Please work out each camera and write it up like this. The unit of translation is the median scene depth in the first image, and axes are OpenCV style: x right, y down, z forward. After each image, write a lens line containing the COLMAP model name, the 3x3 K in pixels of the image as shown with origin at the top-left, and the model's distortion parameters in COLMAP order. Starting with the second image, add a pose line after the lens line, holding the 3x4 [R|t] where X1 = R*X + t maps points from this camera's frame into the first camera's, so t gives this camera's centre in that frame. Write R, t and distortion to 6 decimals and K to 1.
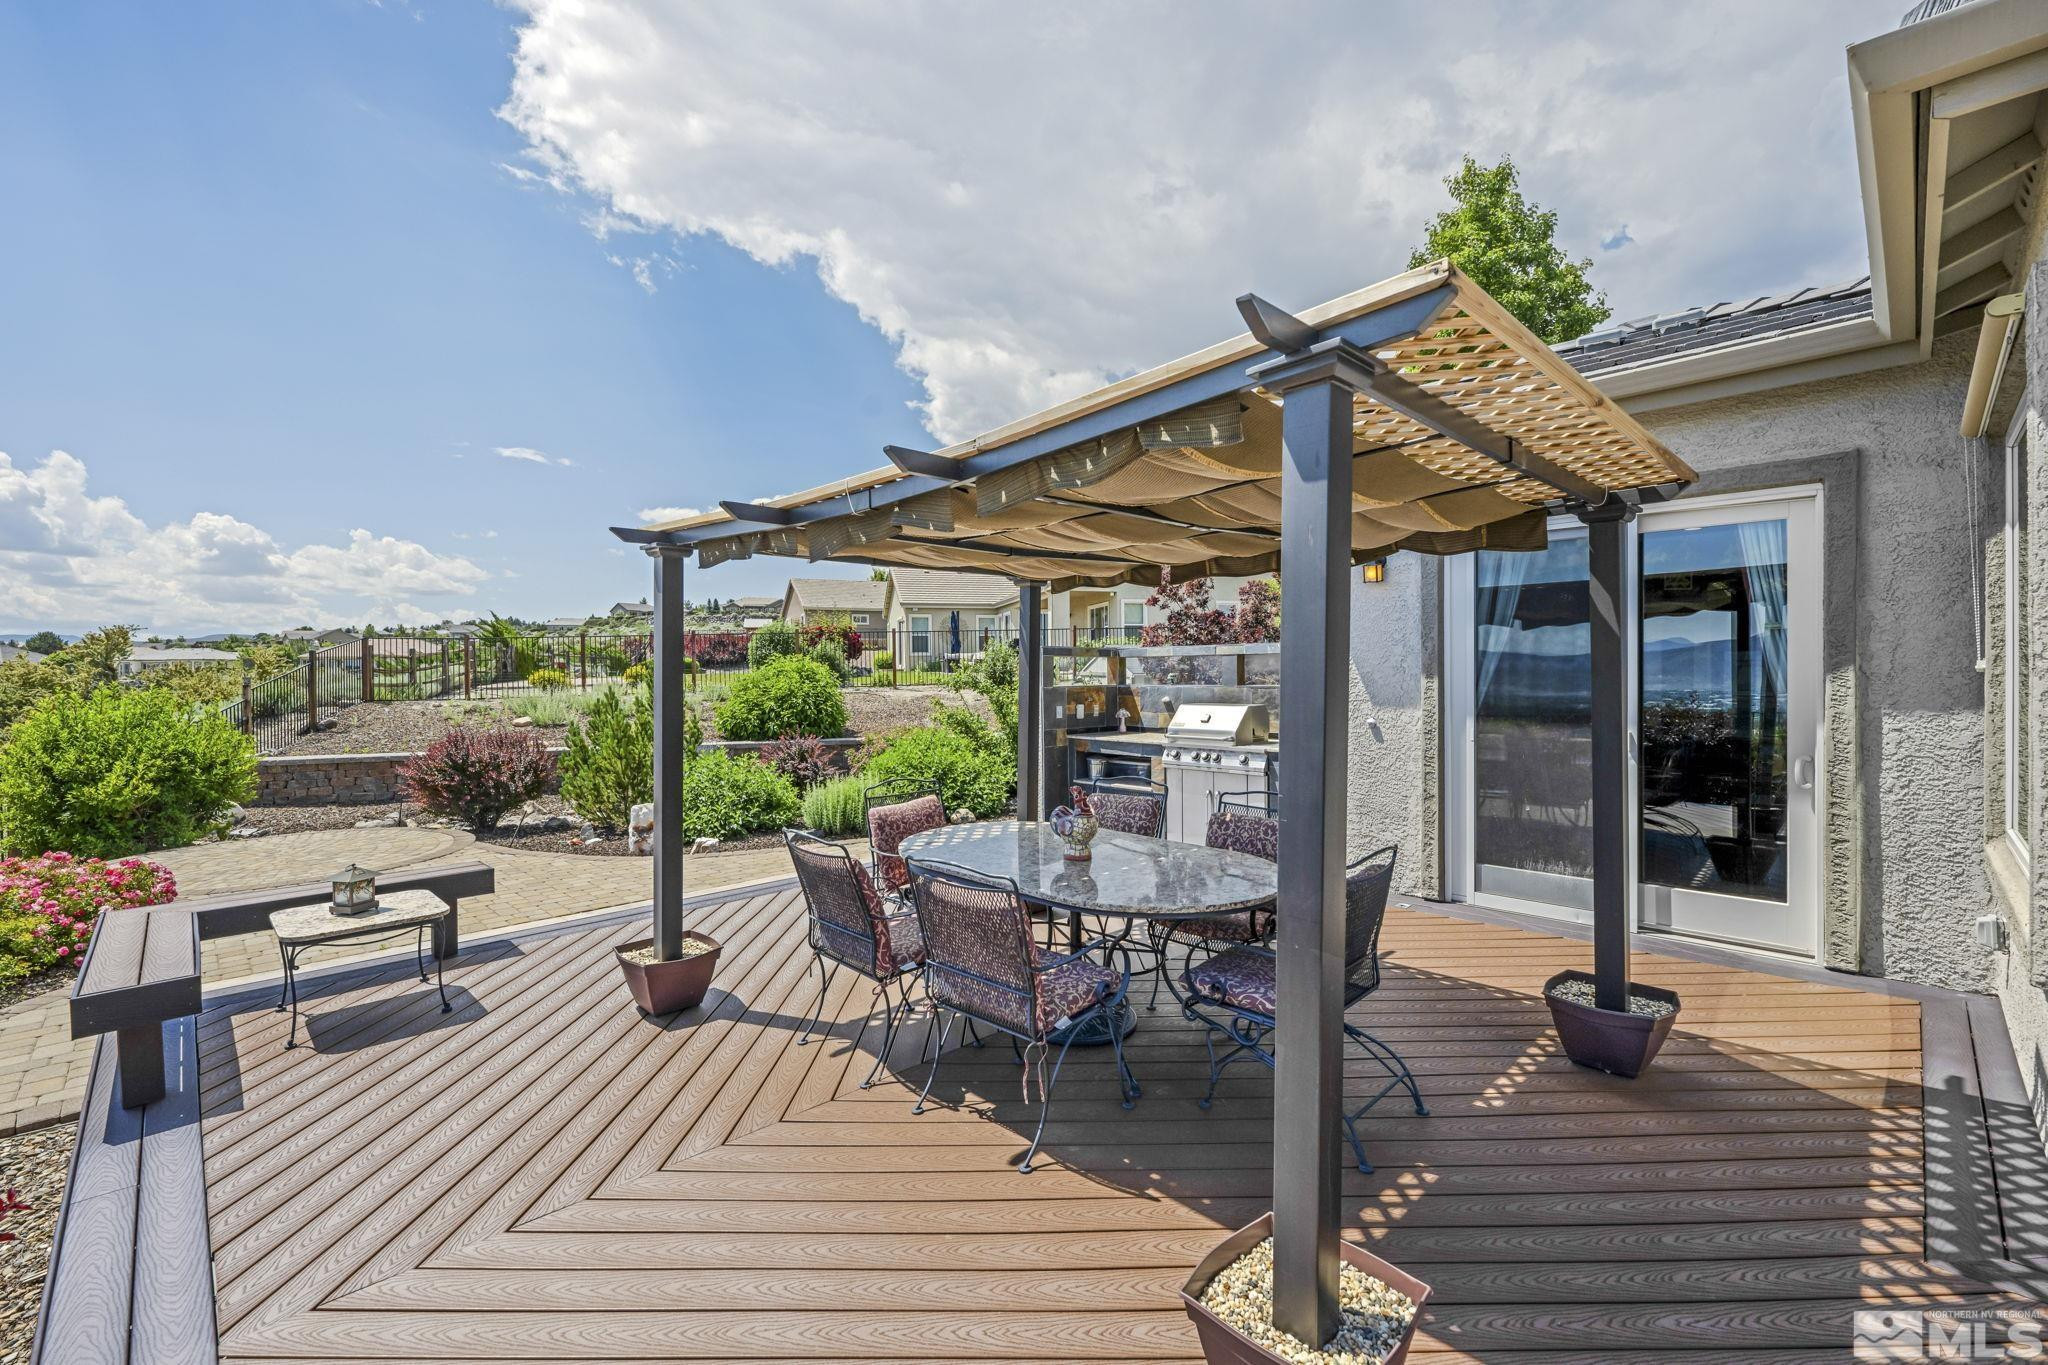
lens RADIAL K [[855.1, 0, 934.7], [0, 855.1, 674.8], [0, 0, 1]] dist [0.000507, 0.000034]
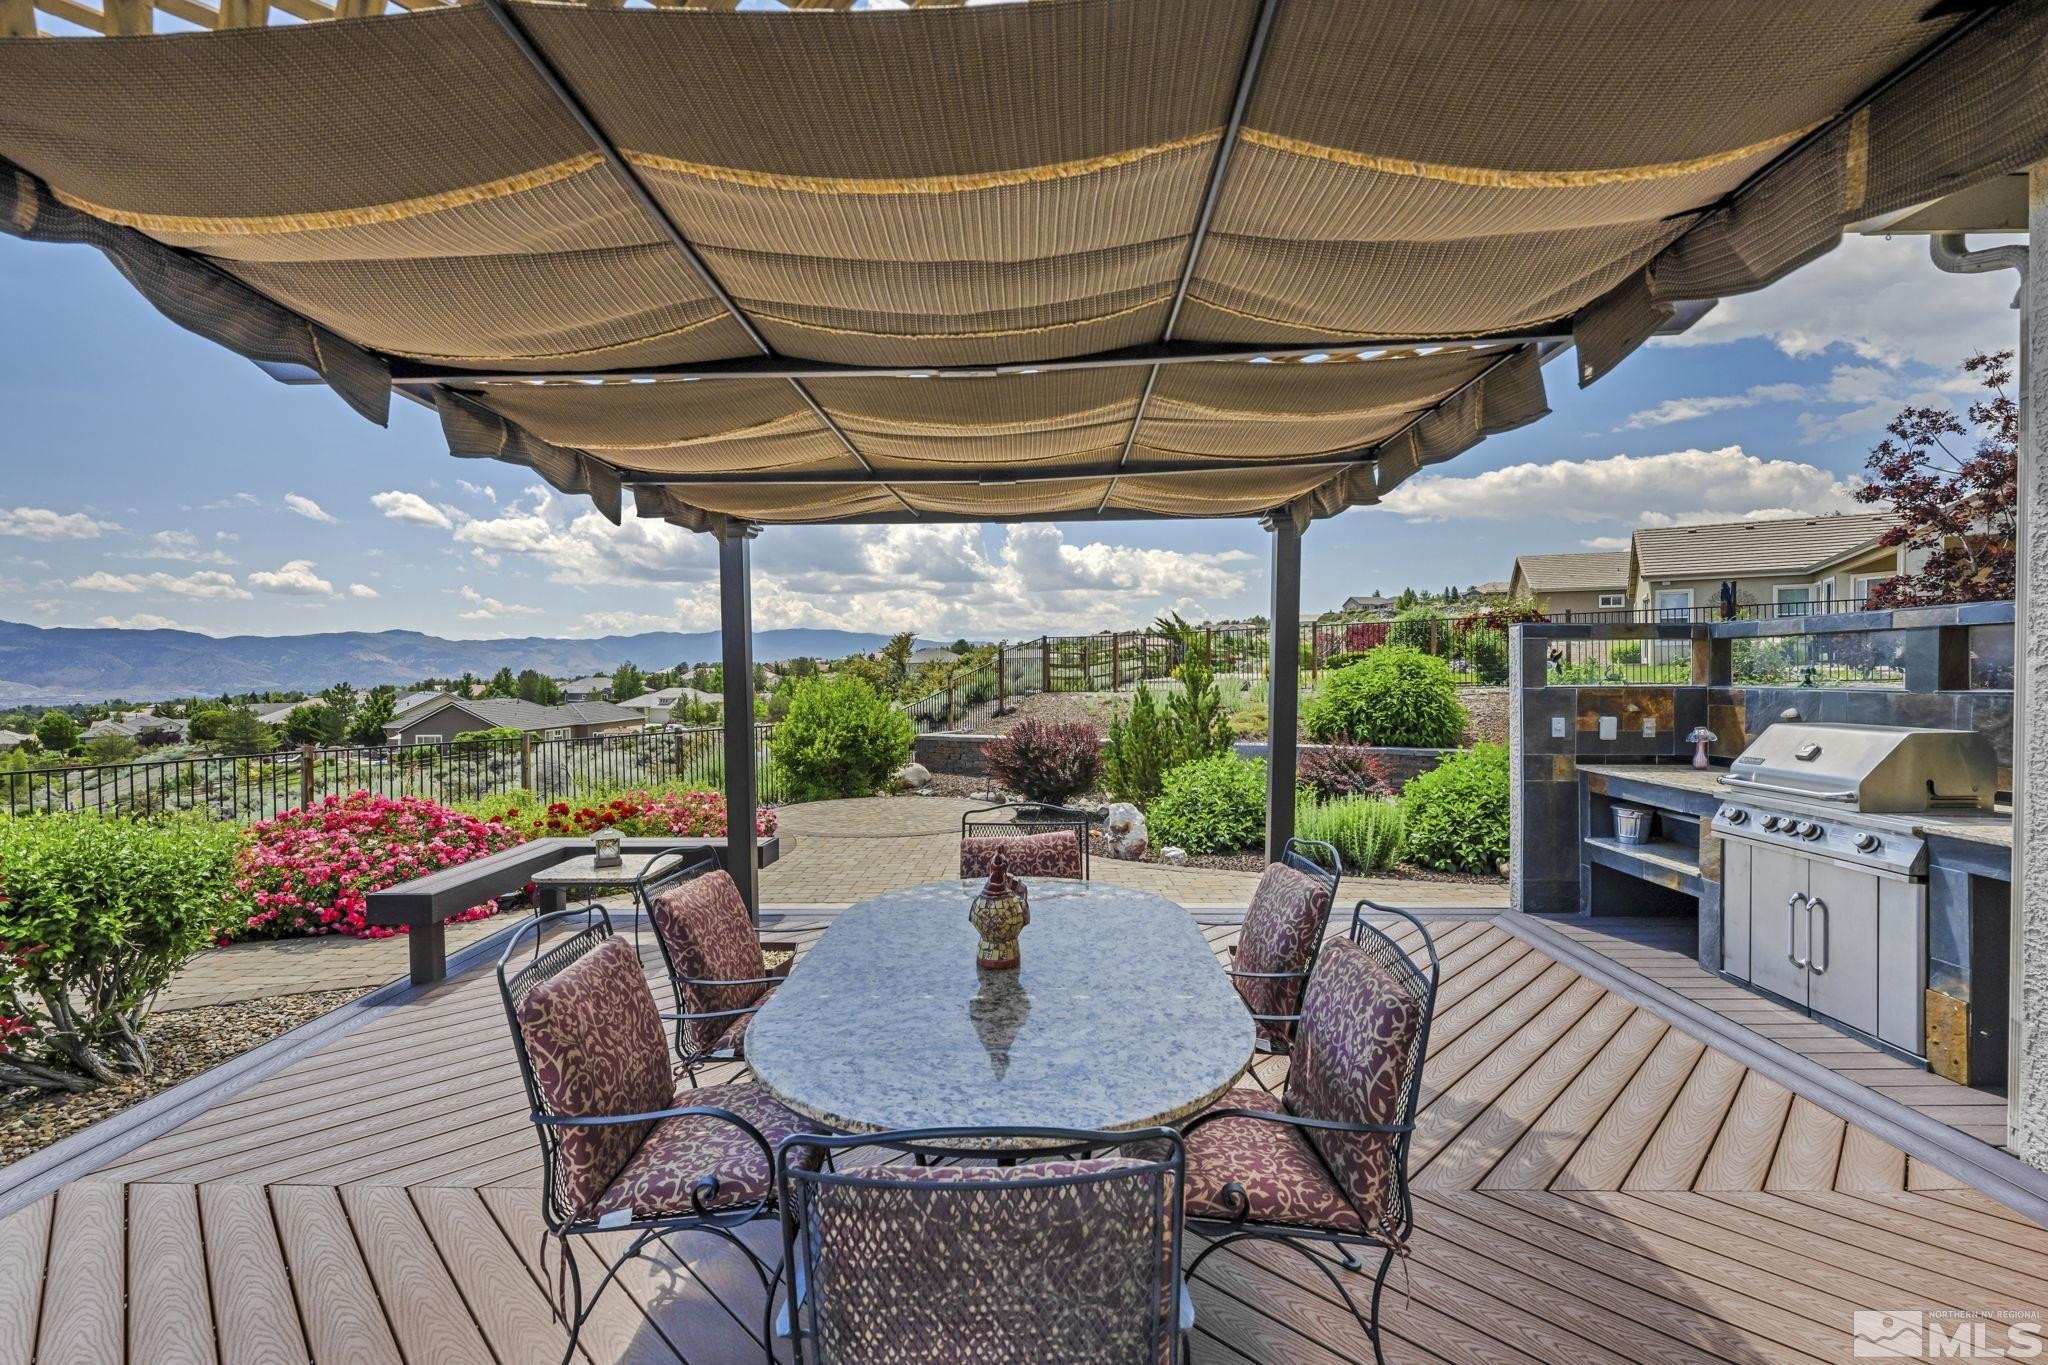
lens RADIAL K [[859.1, 0, 1029.7], [0, 859.1, 680.2], [0, 0, 1]] dist [-0.012760, 0.000403]
pose [[0.736952, 0.010551, -0.675862, 0.217699], [-0.002964, 0.999919, 0.012377, 0.001929], [0.675938, -0.007118, 0.736924, 0.210124]]
